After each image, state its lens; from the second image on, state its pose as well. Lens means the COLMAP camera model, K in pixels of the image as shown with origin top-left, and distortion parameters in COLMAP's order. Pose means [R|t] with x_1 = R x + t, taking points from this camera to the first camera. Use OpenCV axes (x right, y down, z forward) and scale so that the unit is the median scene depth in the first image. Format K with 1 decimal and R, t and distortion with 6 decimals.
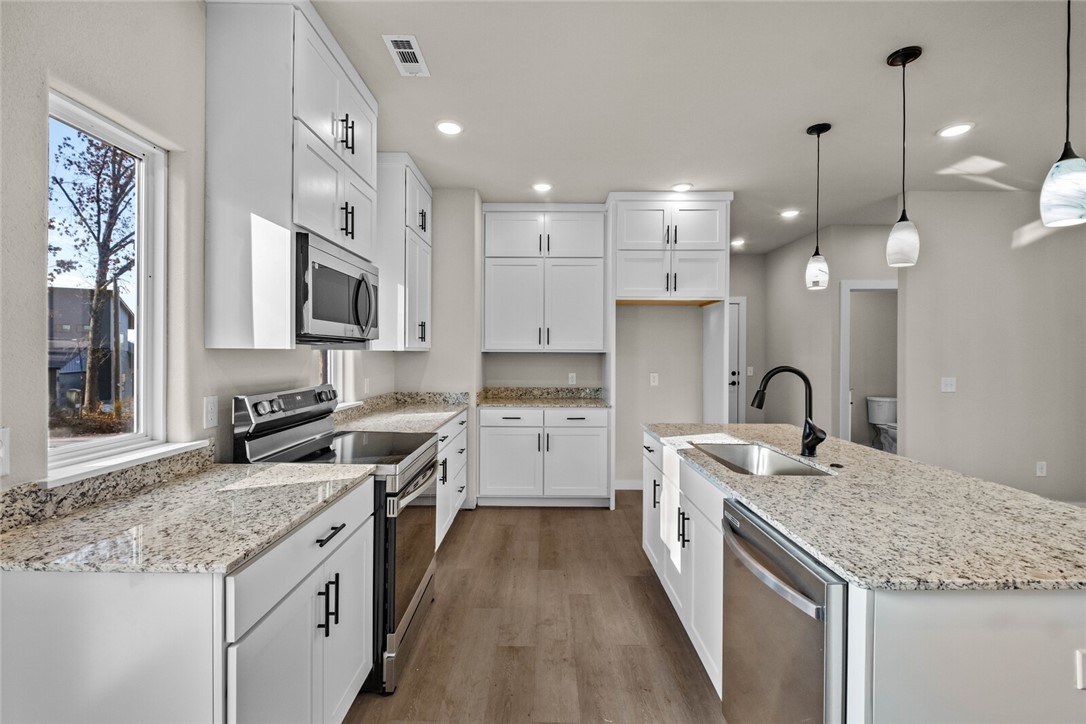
lens RADIAL K [[472.1, 0, 545.0], [0, 472.1, 350.7], [0, 0, 1]] dist [0.000854, -0.003988]
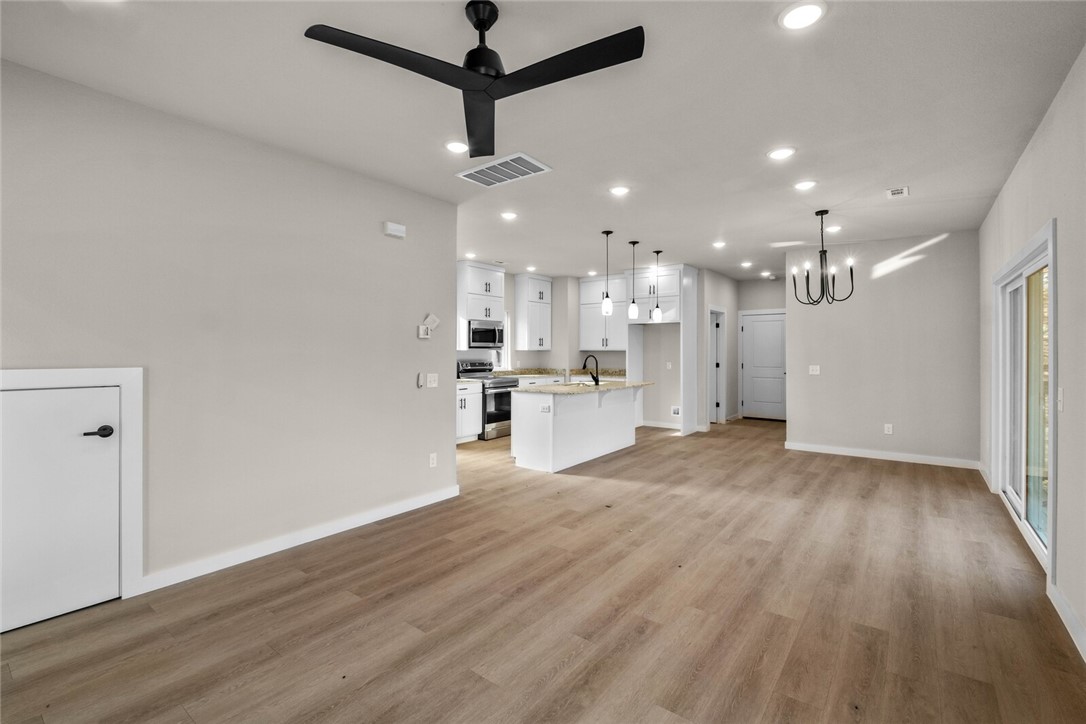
lens RADIAL K [[472.1, 0, 546.9], [0, 472.1, 344.6], [0, 0, 1]] dist [0.000854, -0.003988]
pose [[0.797480, -0.011553, -0.603234, 1.136892], [0.005450, 0.999914, -0.011946, 0.000477], [0.603320, 0.006239, 0.797475, -0.840711]]
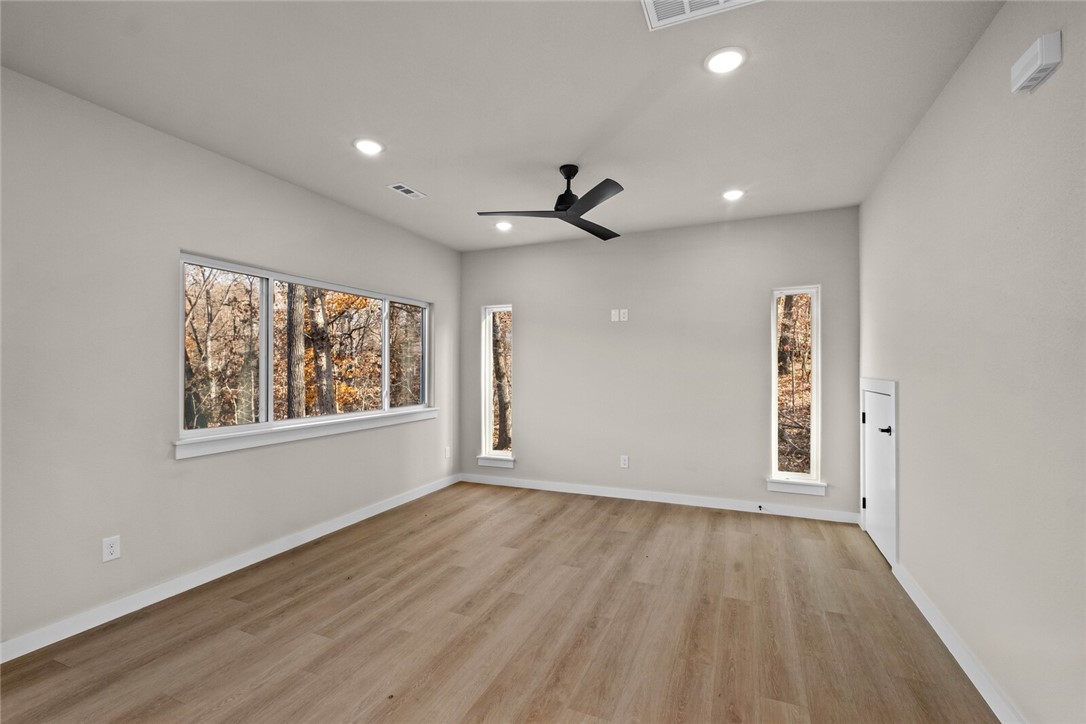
lens RADIAL K [[472.1, 0, 542.6], [0, 472.1, 370.8], [0, 0, 1]] dist [0.000854, -0.003988]
pose [[-0.922476, -0.005418, 0.386017, 0.509118], [-0.005614, 0.999984, 0.000621, 0.005688], [-0.386015, -0.001595, -0.922491, 0.292517]]
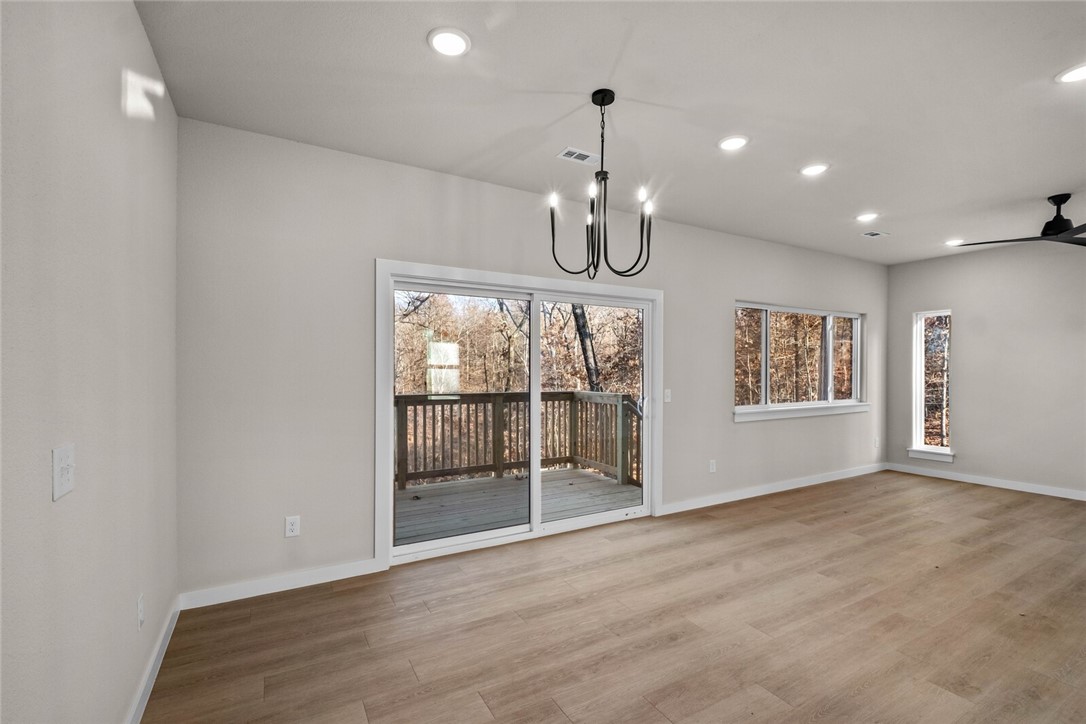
lens RADIAL K [[472.1, 0, 542.8], [0, 472.1, 372.7], [0, 0, 1]] dist [0.000854, -0.003988]
pose [[-0.497729, -0.011879, 0.867251, 0.479955], [-0.008273, 0.999926, 0.008948, 0.007598], [-0.867293, -0.002721, -0.497790, 0.900862]]
